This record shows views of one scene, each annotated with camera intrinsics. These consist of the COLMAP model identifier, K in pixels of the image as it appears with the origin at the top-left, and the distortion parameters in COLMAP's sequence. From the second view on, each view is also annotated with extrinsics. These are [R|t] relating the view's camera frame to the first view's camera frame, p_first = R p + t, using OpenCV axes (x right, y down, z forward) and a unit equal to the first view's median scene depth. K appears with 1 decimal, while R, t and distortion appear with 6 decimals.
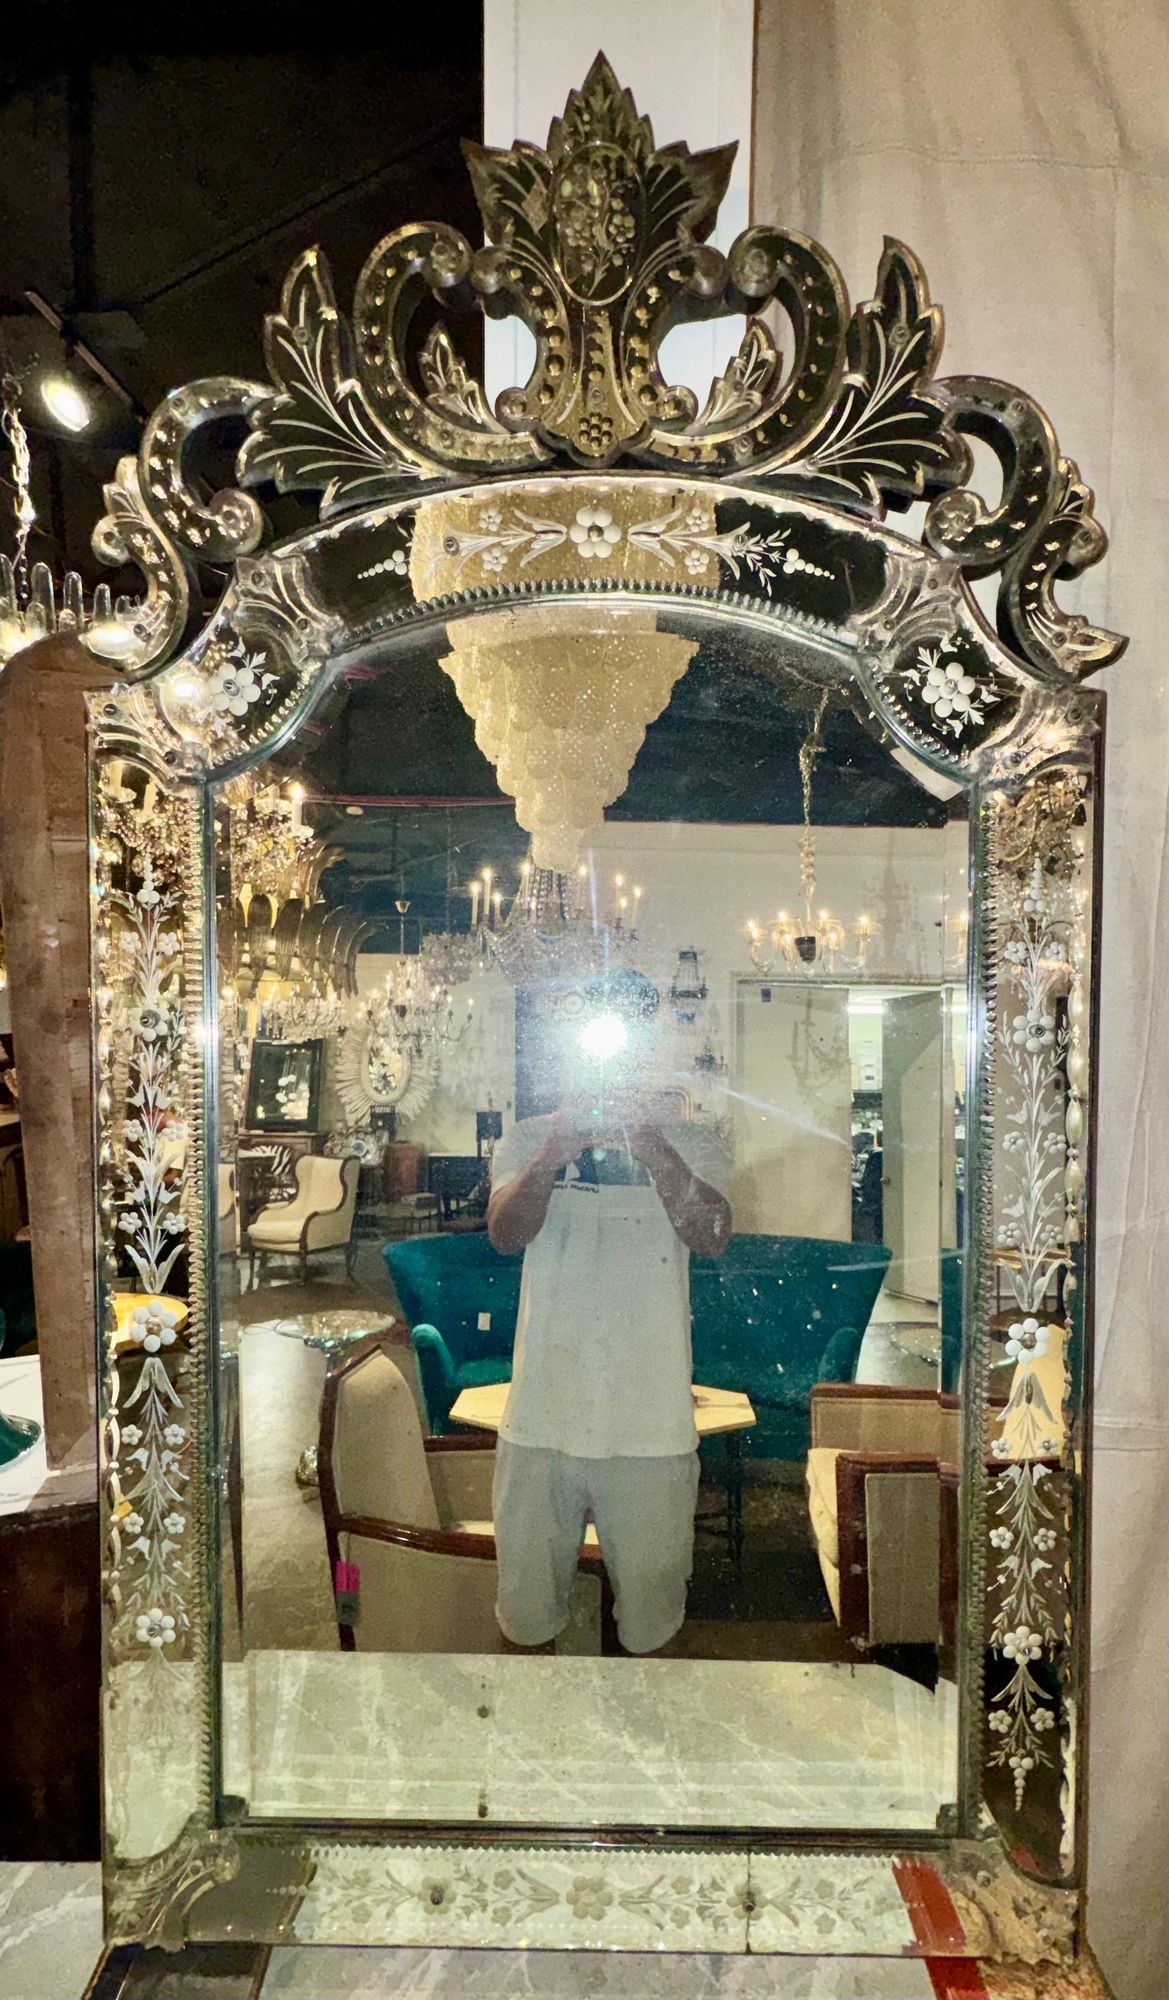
lens RADIAL K [[908.8, 0, 610.5], [0, 908.8, 1069.1], [0, 0, 1]] dist [-0.002194, -0.000923]
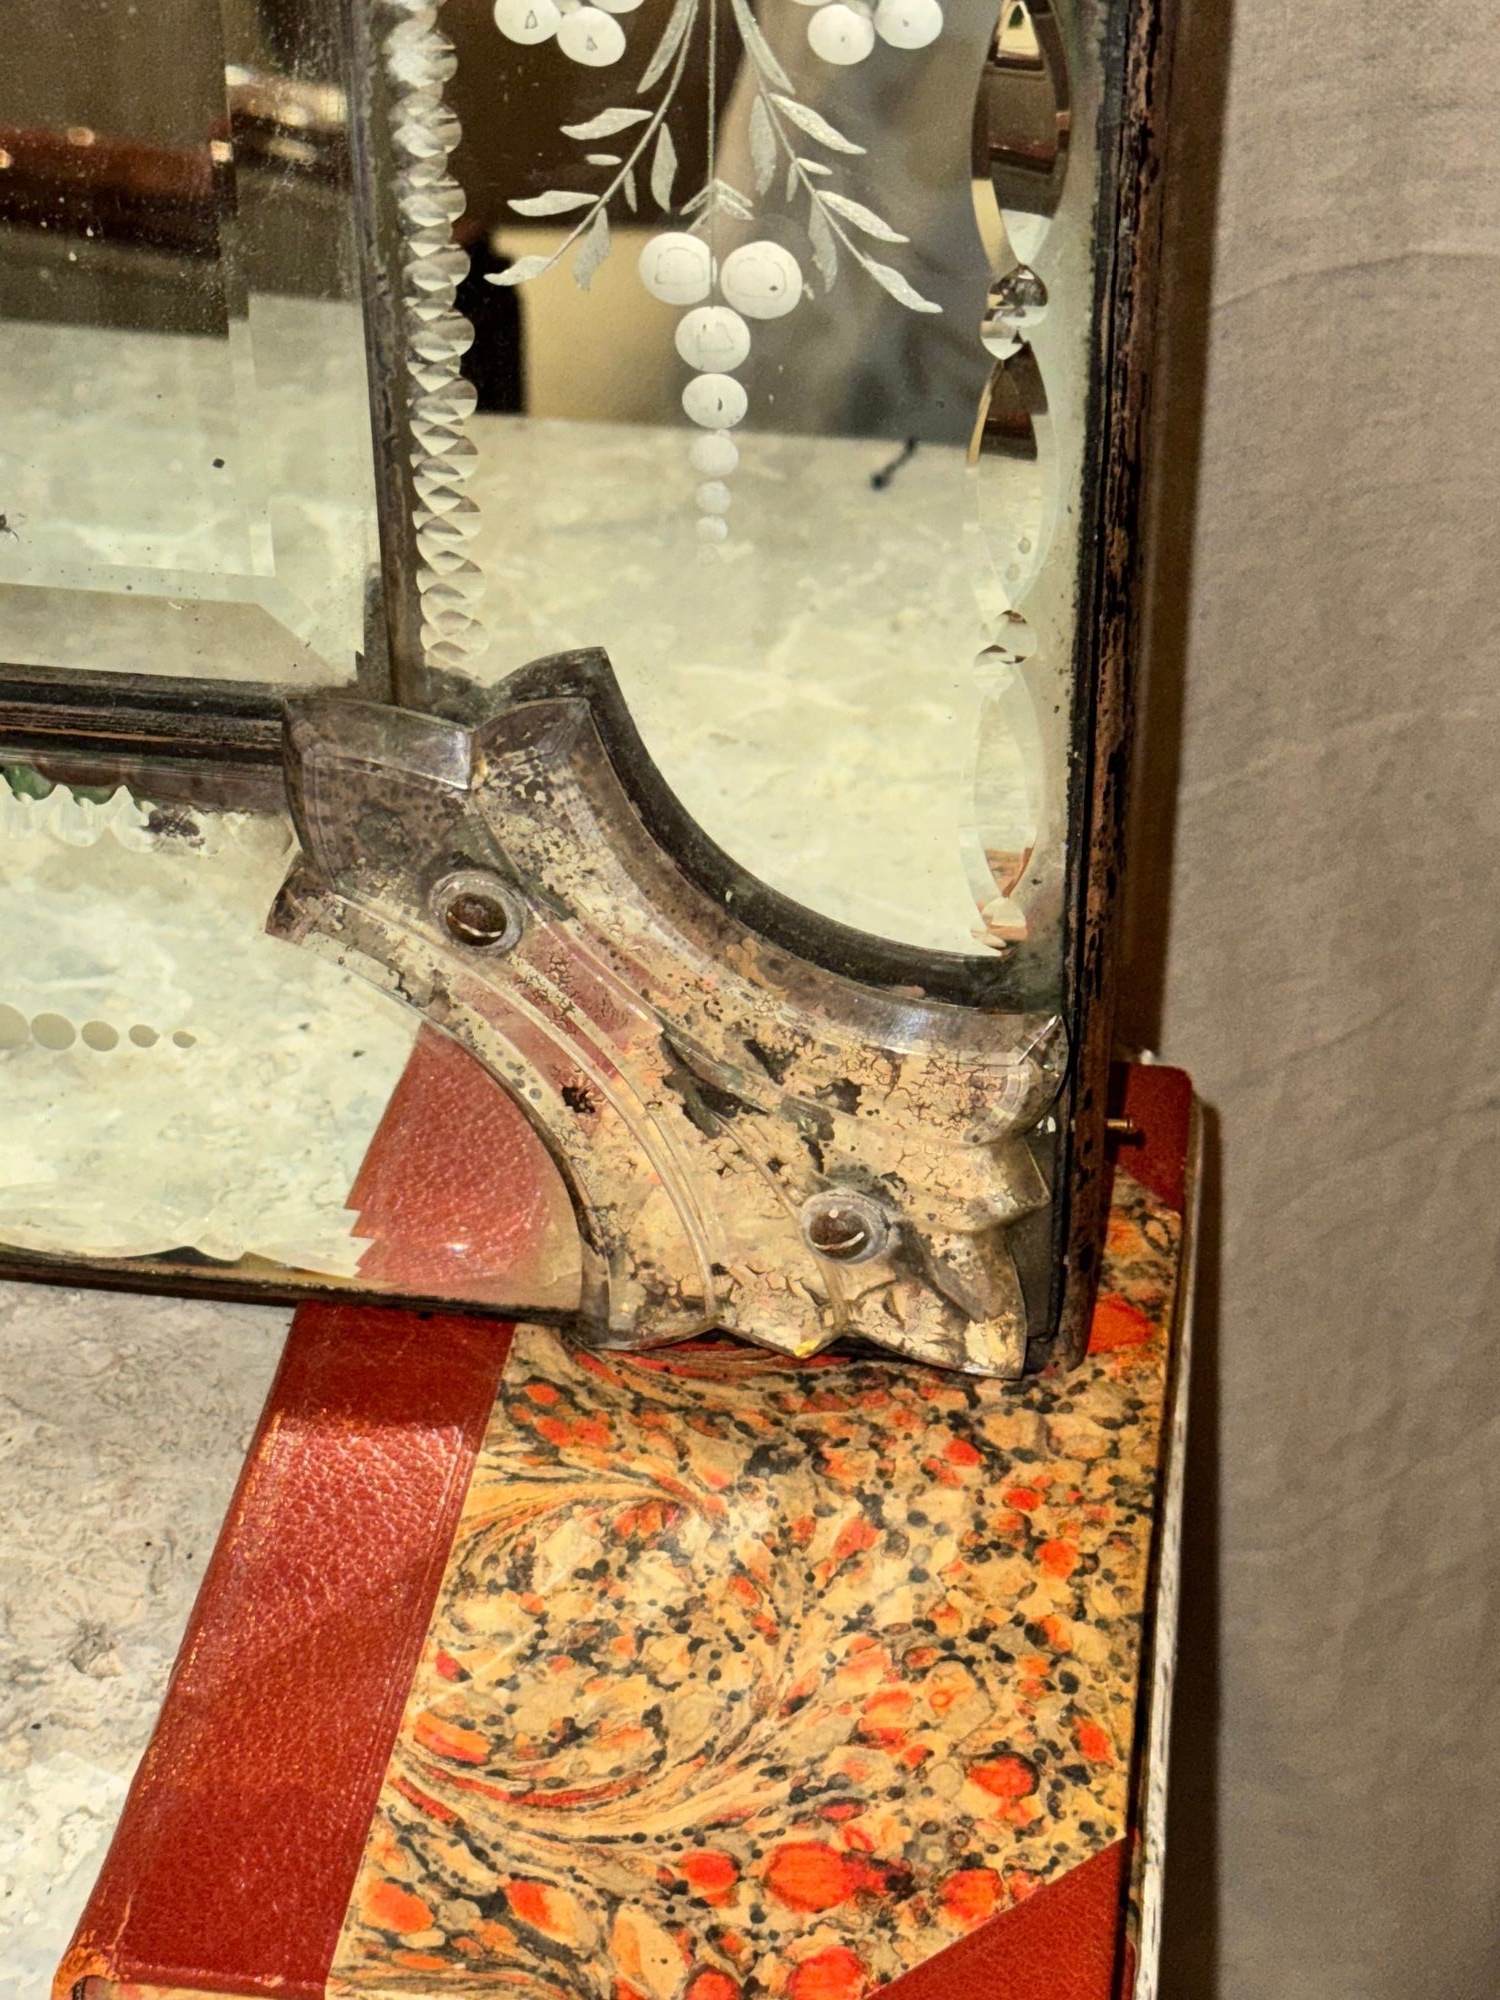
lens RADIAL K [[3753.9, 0, 749.6], [0, 3753.9, 996.2], [0, 0, 1]] dist [0.210643, 0.000000]
pose [[0.991032, 0.069713, -0.113997, 0.533400], [0.003877, 0.837757, 0.546029, 0.523942], [0.133567, -0.541575, 0.829974, 0.421747]]
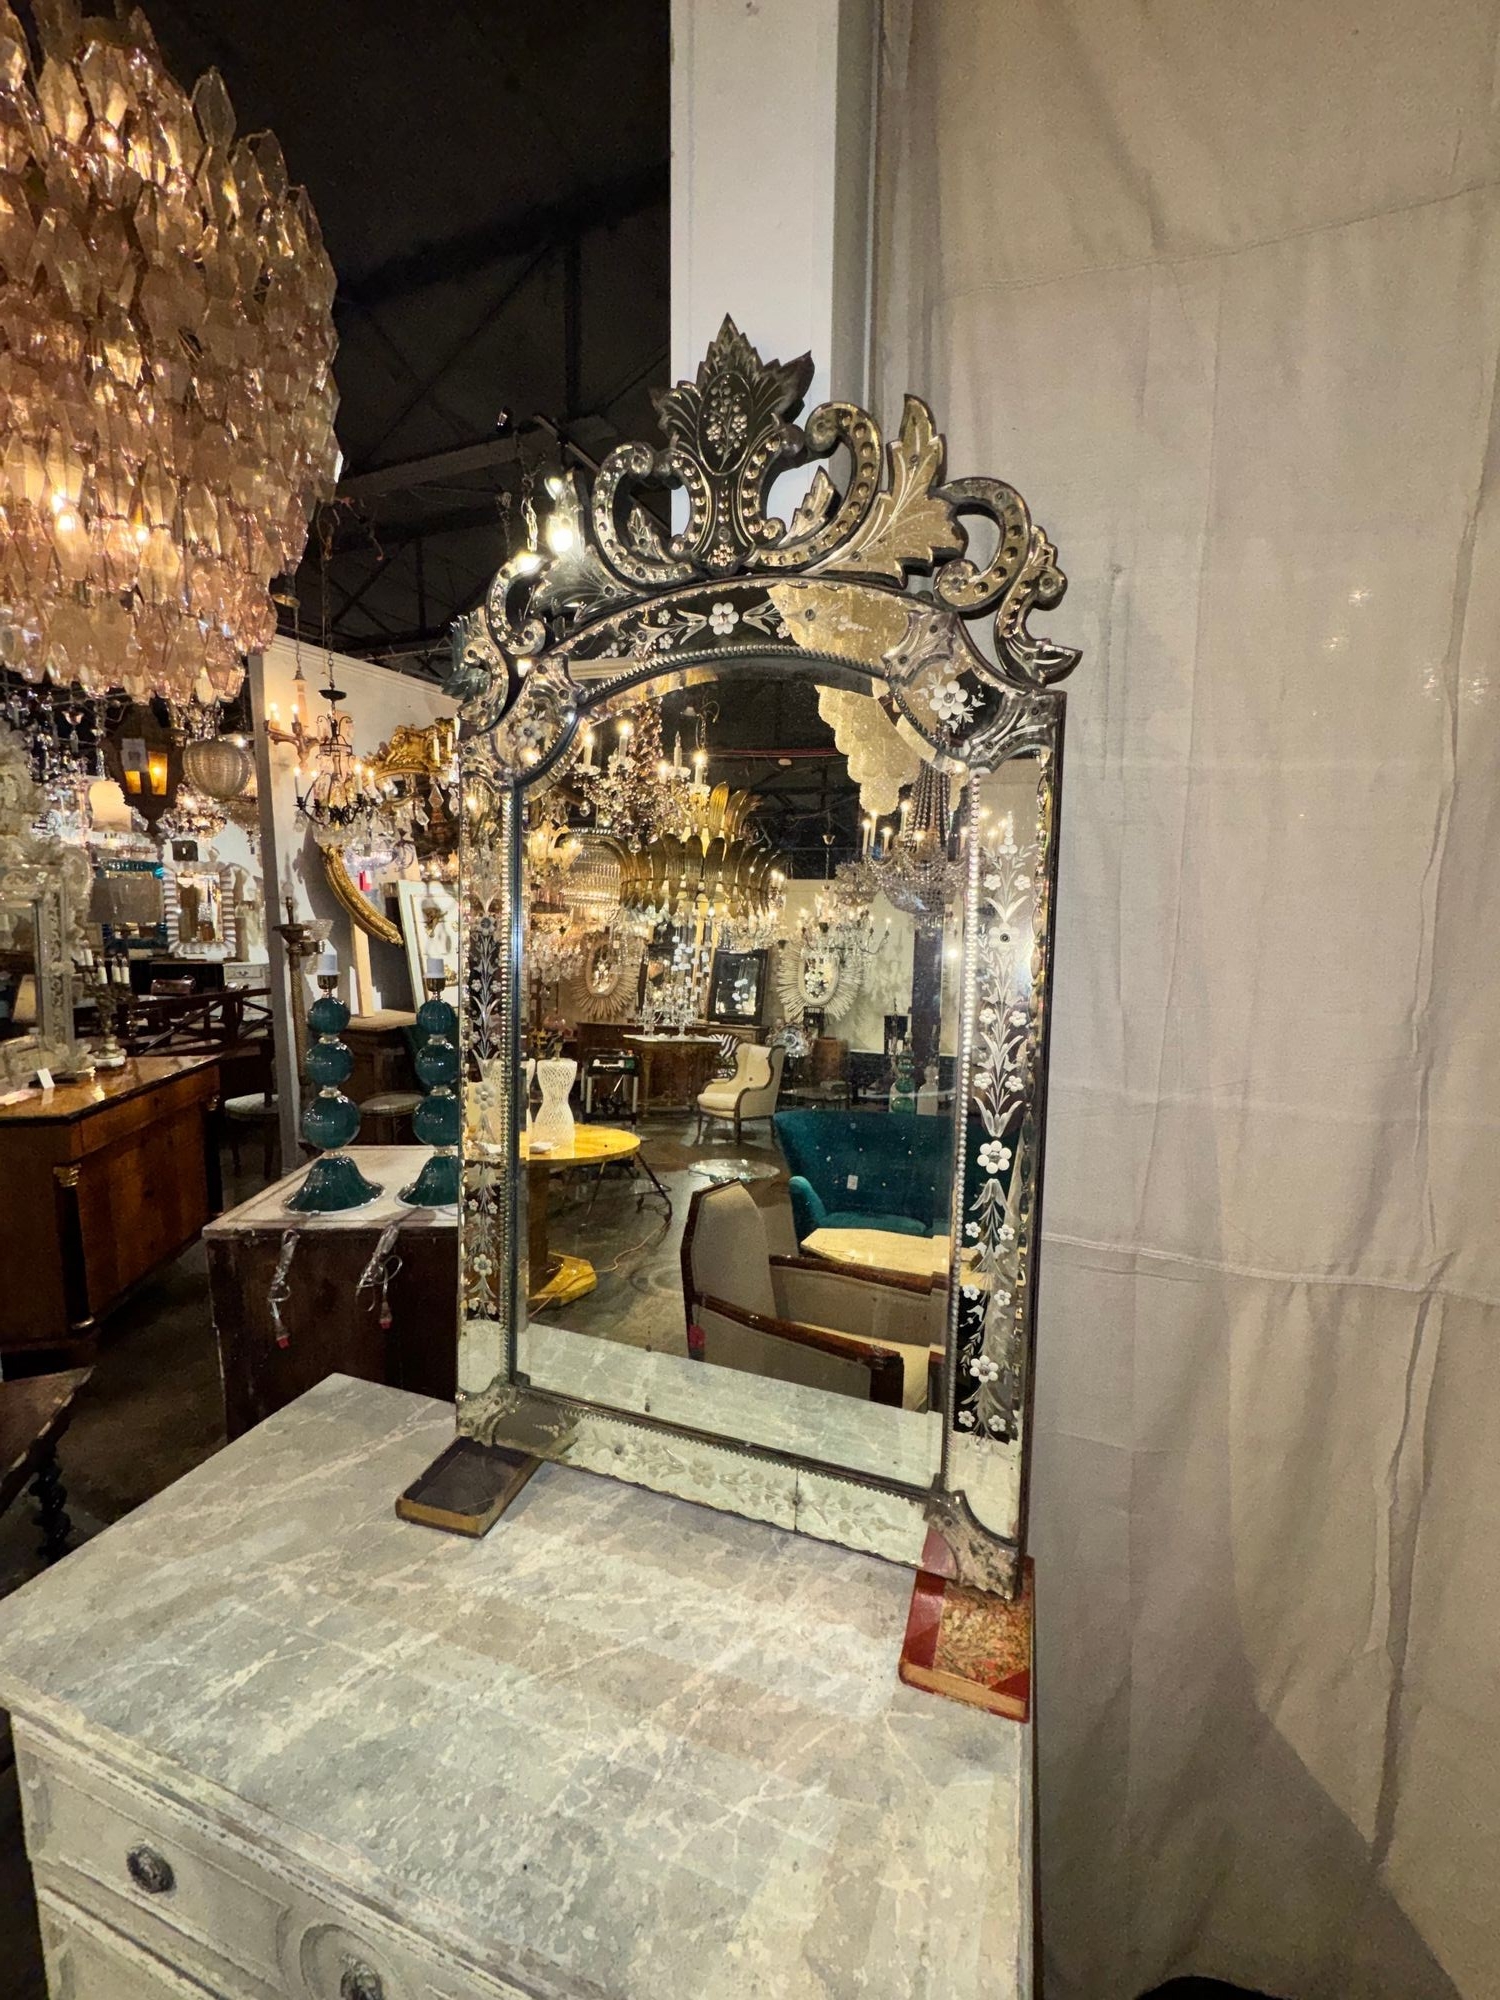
lens RADIAL K [[797.4, 0, 755.9], [0, 797.4, 998.9], [0, 0, 1]] dist [-0.002440, 0.000054]
pose [[0.942294, 0.042440, -0.332086, 0.502519], [-0.034567, 0.998964, 0.029583, 0.028007], [0.332997, -0.016396, 0.942785, -0.289882]]
